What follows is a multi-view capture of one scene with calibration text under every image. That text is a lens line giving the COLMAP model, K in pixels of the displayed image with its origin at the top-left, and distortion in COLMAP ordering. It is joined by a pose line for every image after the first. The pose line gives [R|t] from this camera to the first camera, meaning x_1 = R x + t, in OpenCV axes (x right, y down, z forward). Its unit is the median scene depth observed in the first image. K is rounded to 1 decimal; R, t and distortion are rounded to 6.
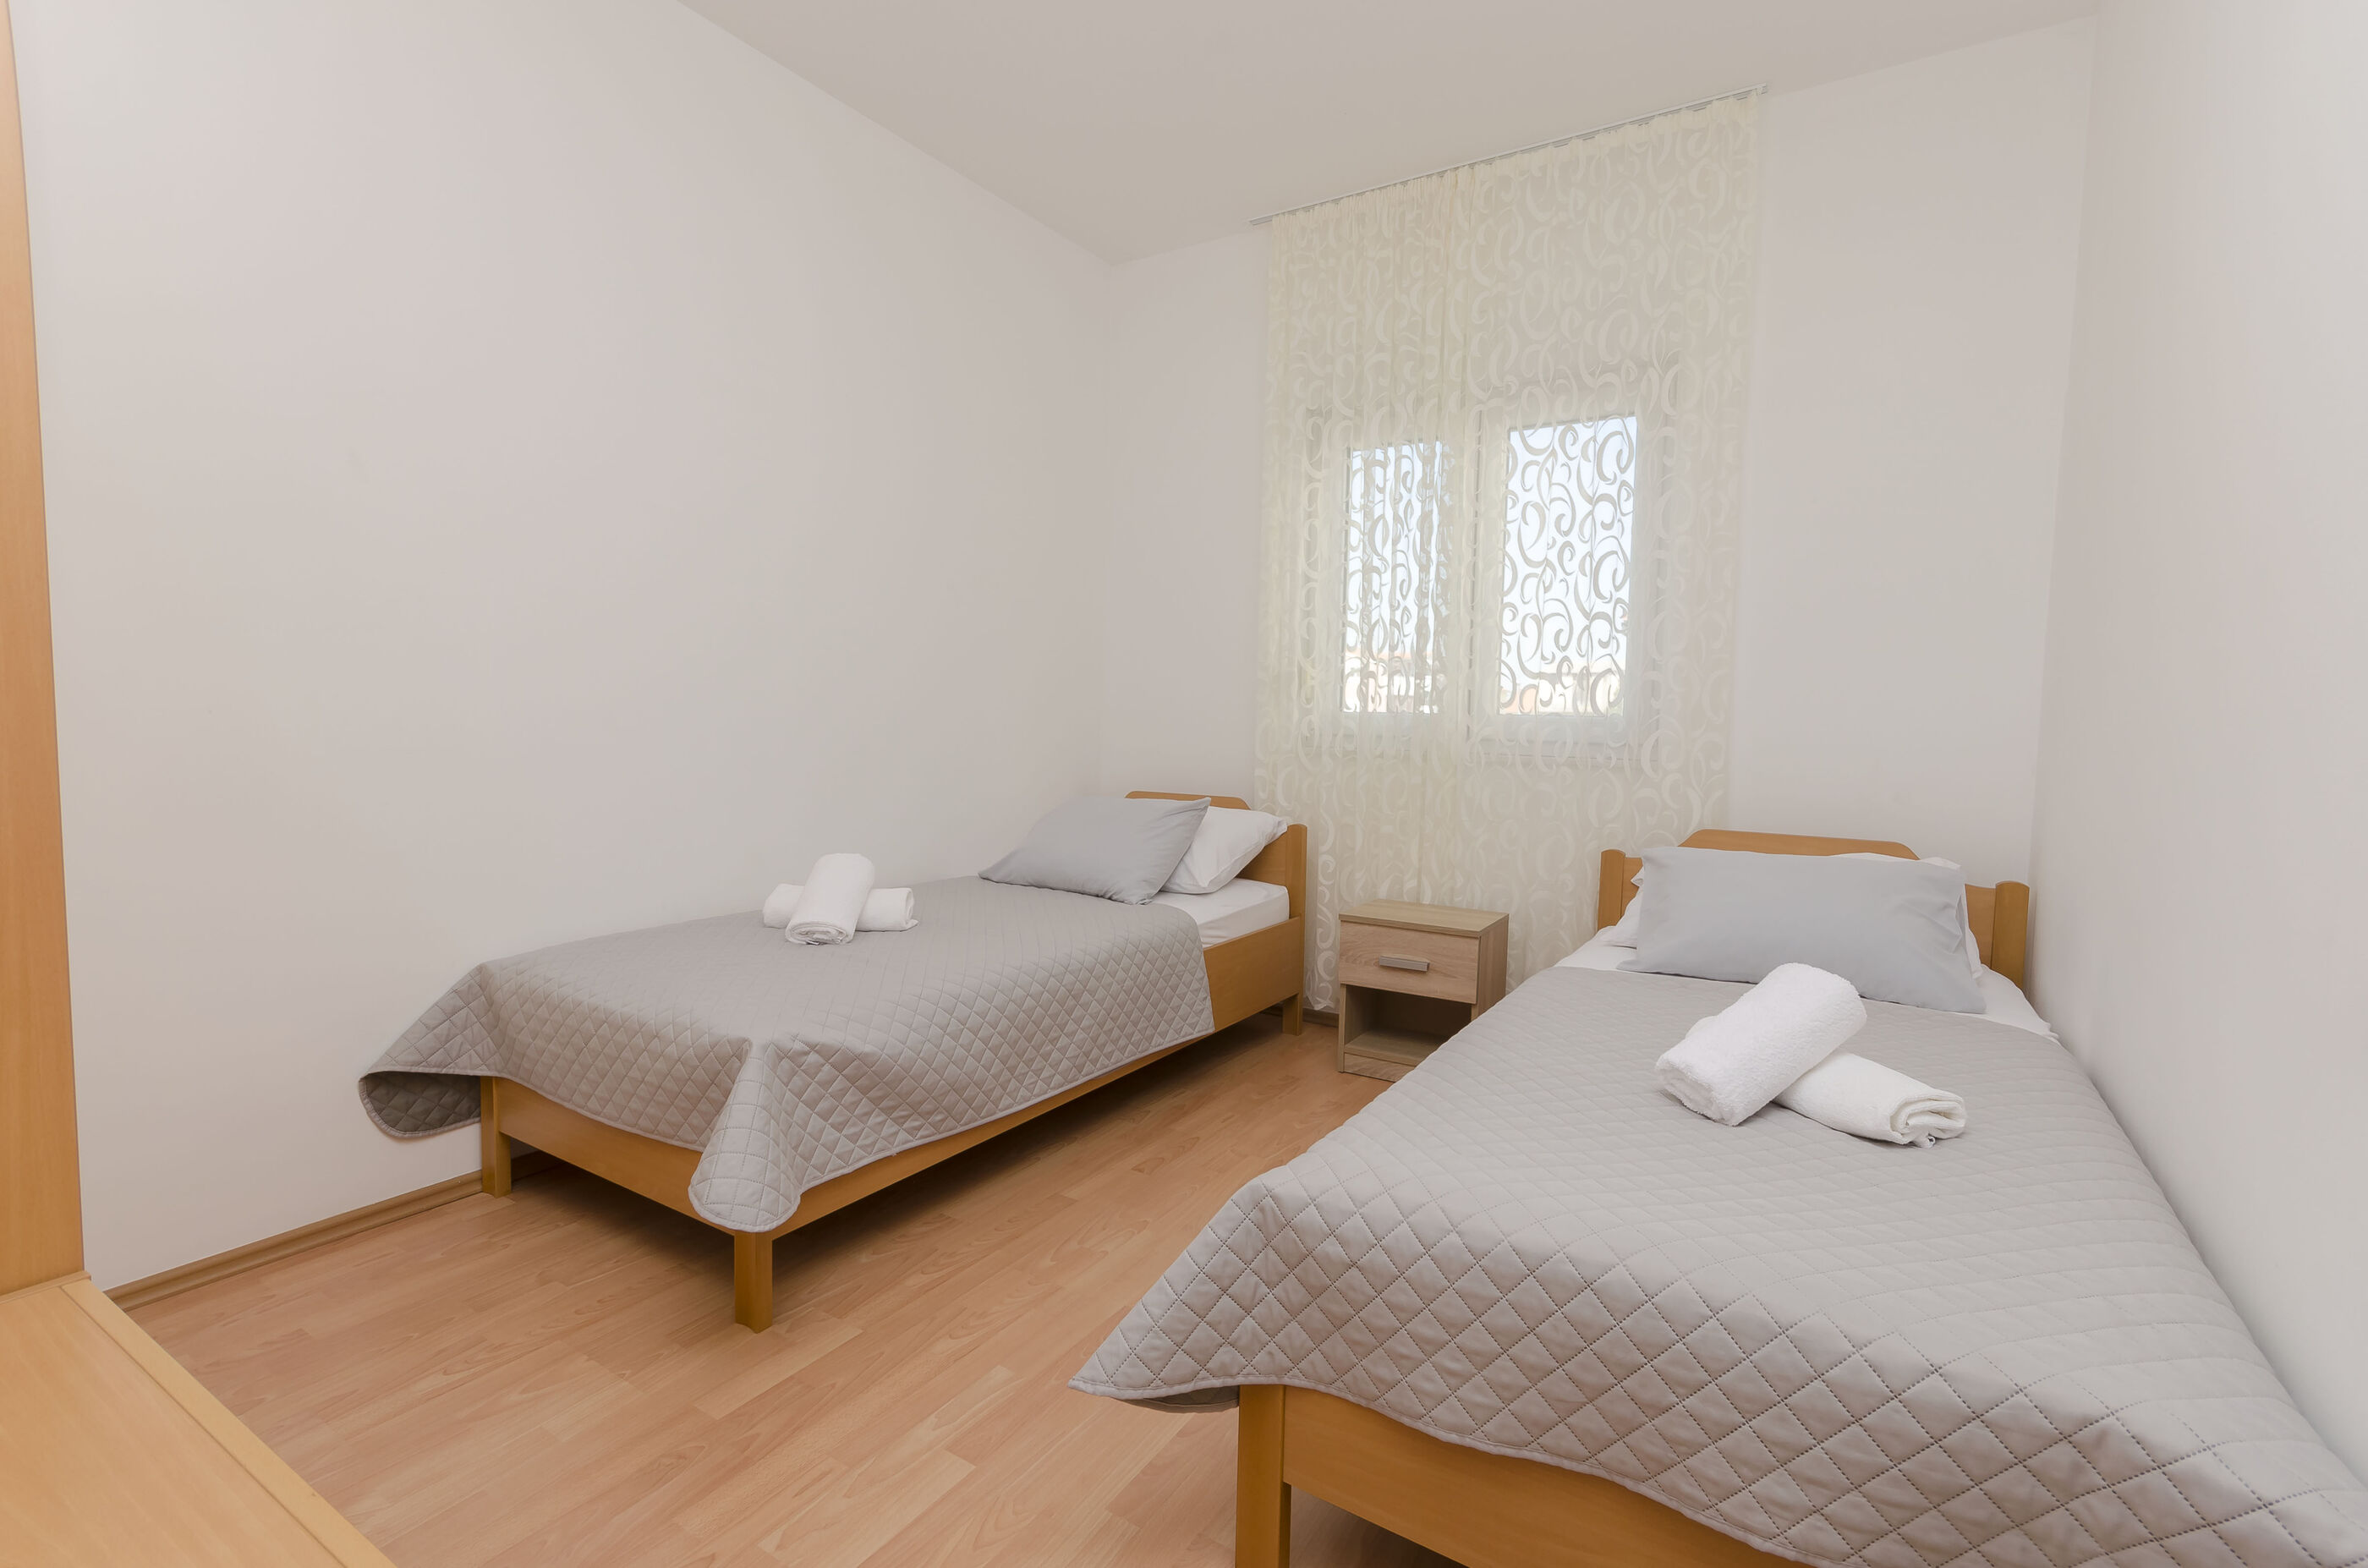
lens RADIAL K [[1054.0, 0, 1184.0], [0, 1054.0, 784.0], [0, 0, 1]] dist [0.001307, 0.000431]
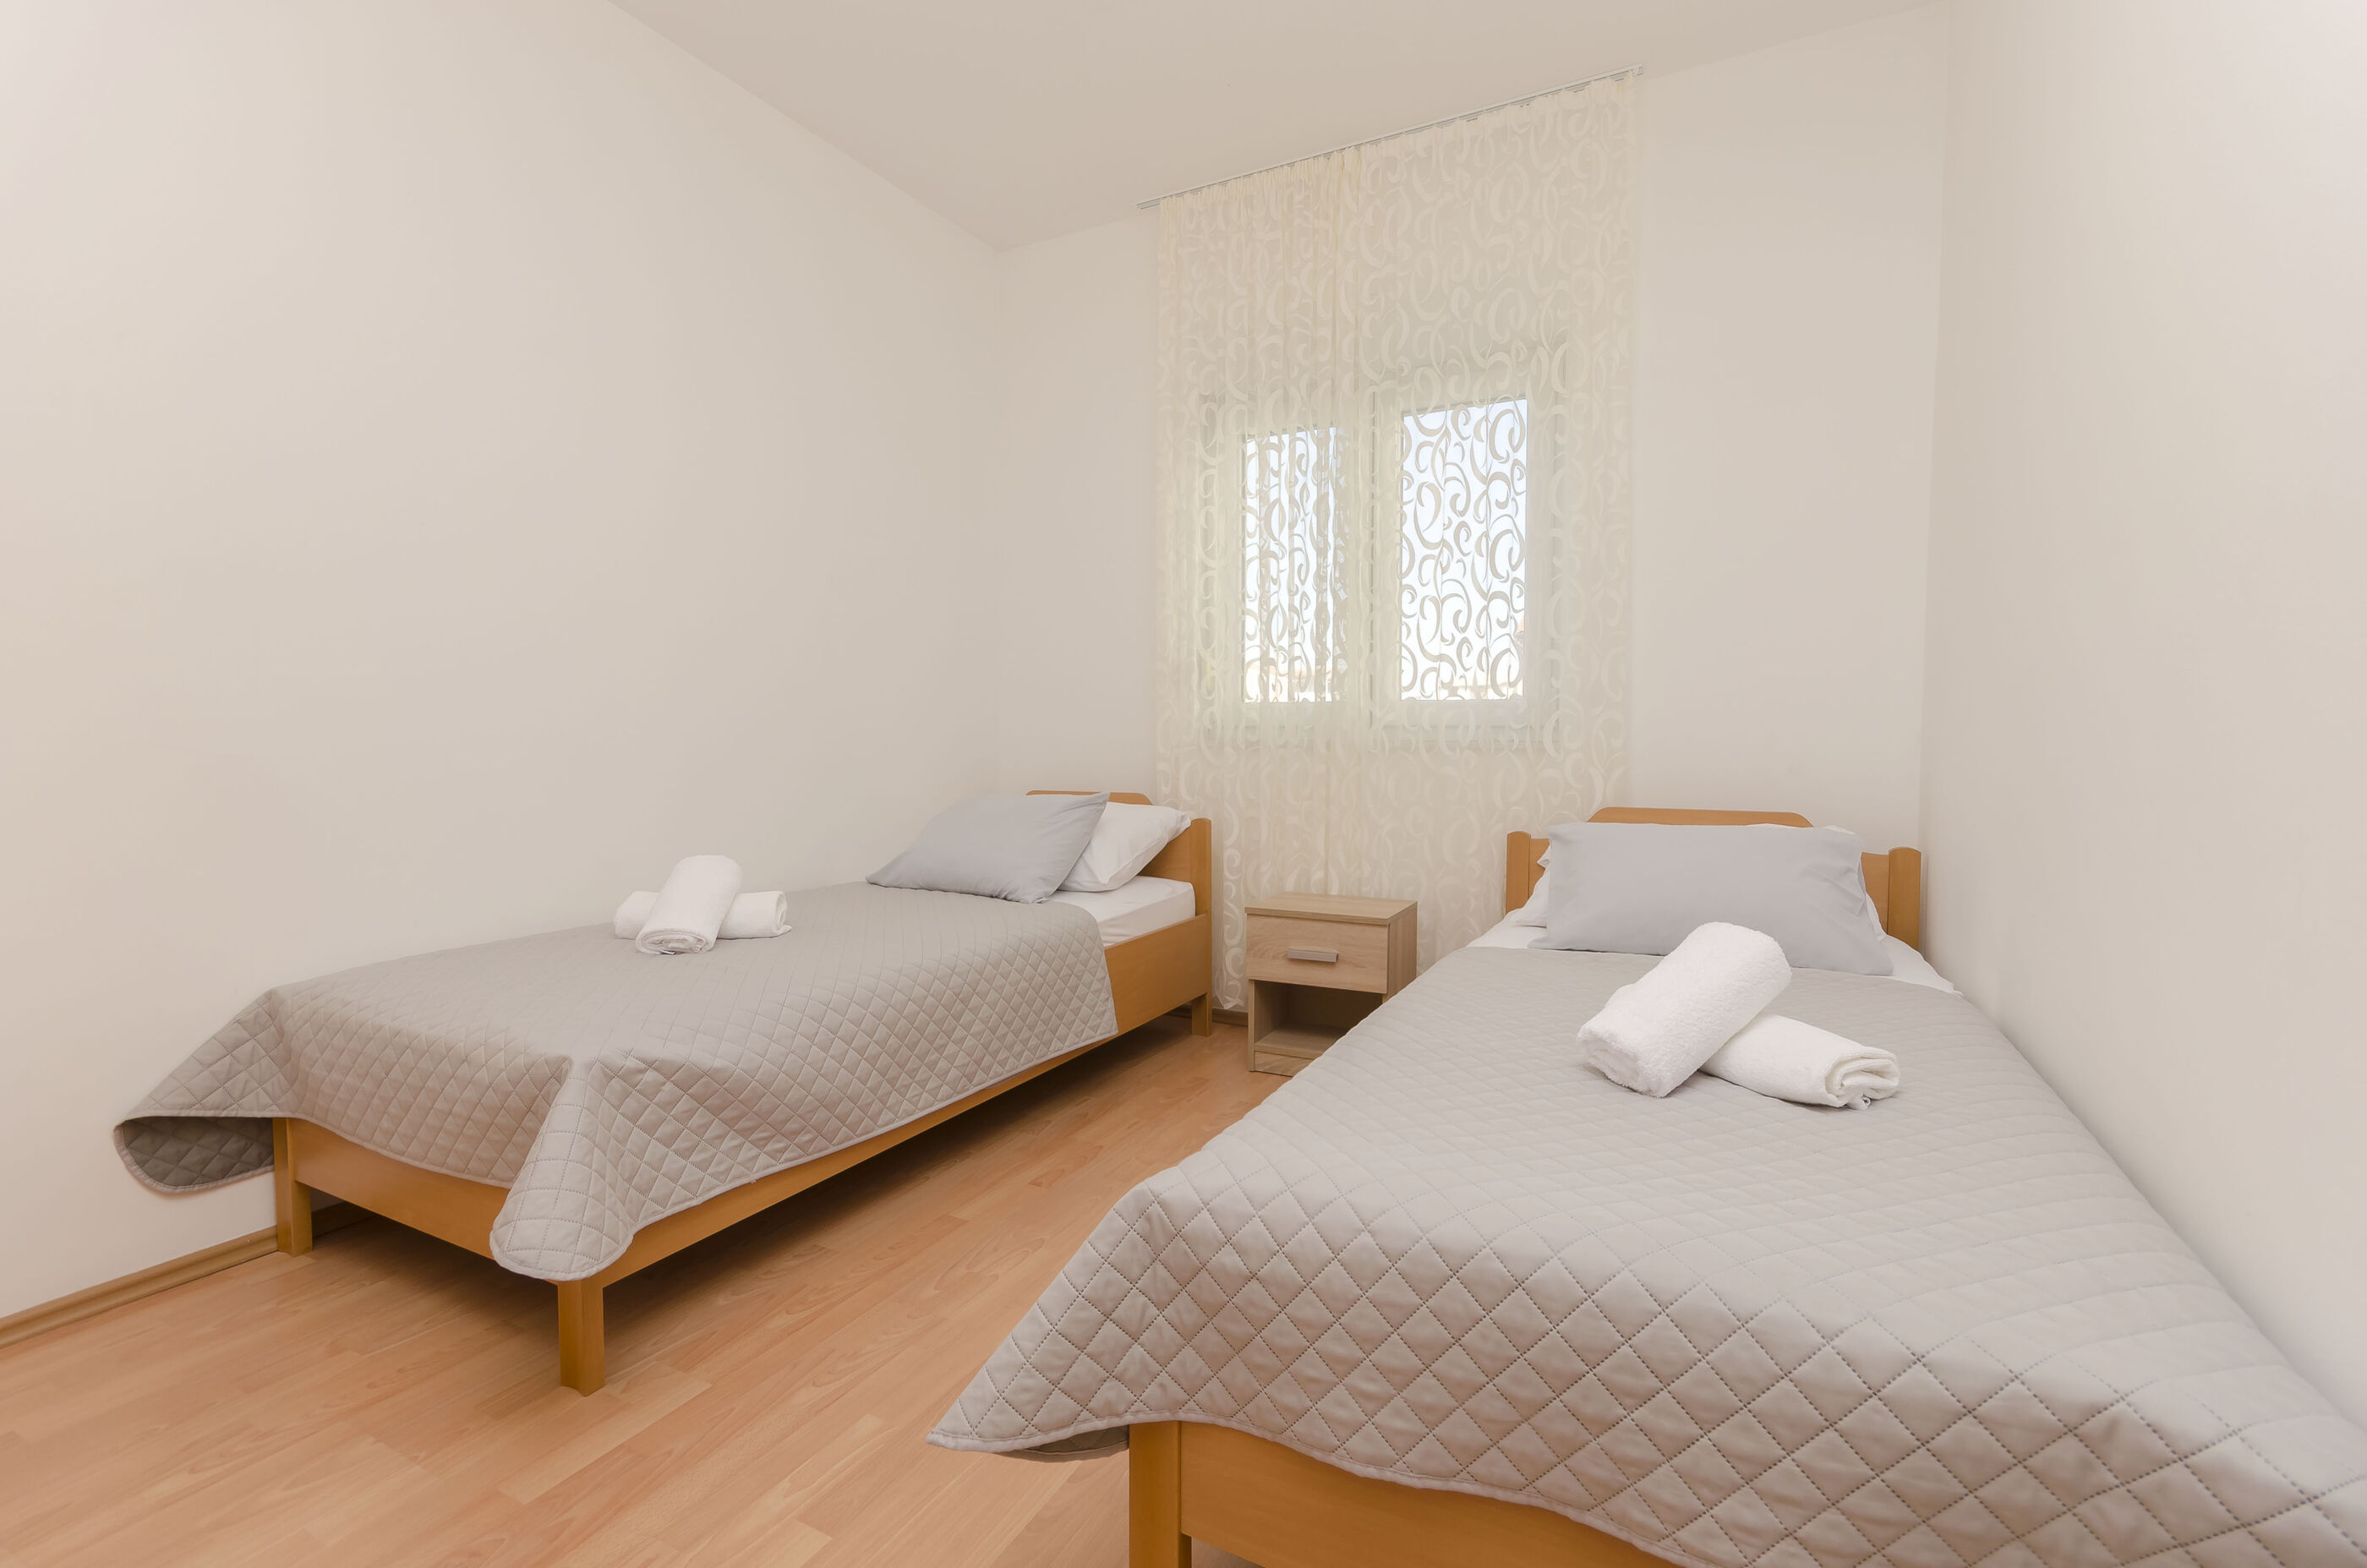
lens RADIAL K [[1036.5, 0, 1183.5], [0, 1036.5, 784.0], [0, 0, 1]] dist [0.001201, -0.000489]
pose [[0.996369, -0.025055, 0.081374, 0.018201], [0.026309, 0.999550, -0.014383, 0.025440], [-0.080977, 0.016472, 0.996580, 0.060963]]
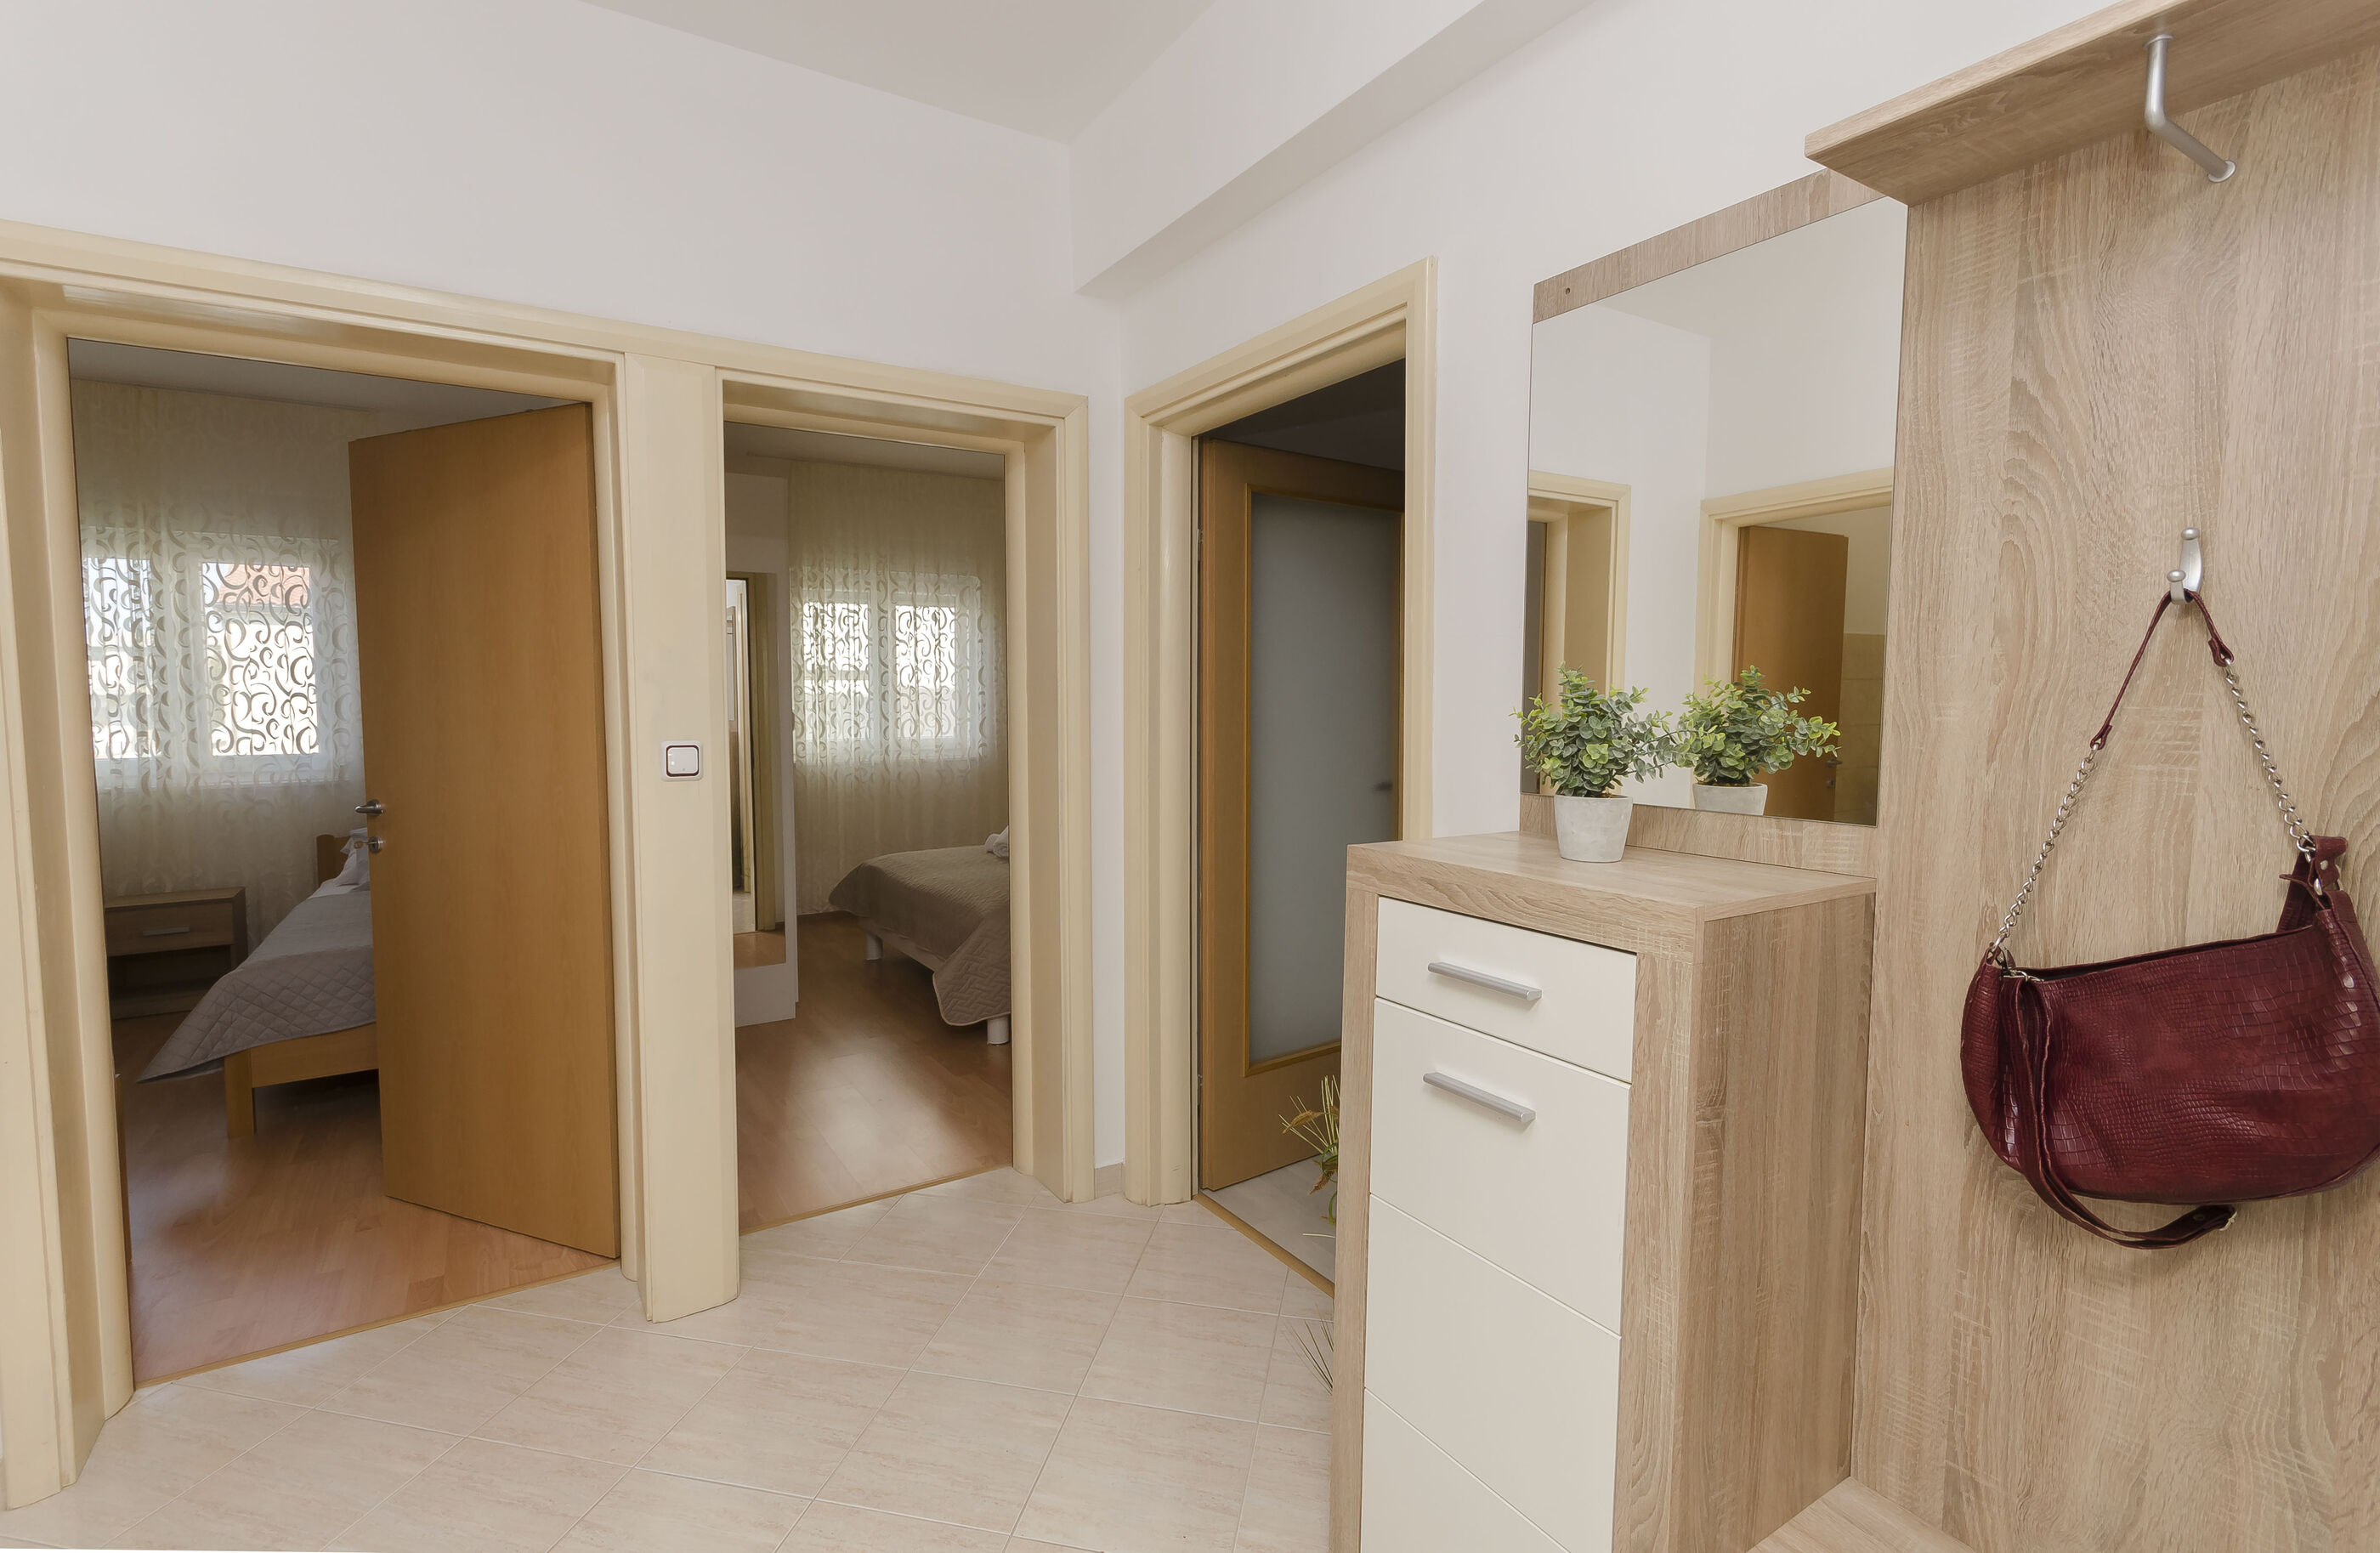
lens RADIAL K [[966.8, 0, 1195.7], [0, 966.8, 764.0], [0, 0, 1]] dist [-0.000099, 0.000215]
pose [[0.372134, -0.075891, 0.925071, -0.520619], [0.061640, 0.996472, 0.056952, -0.056346], [-0.926130, 0.035828, 0.375499, -0.915217]]
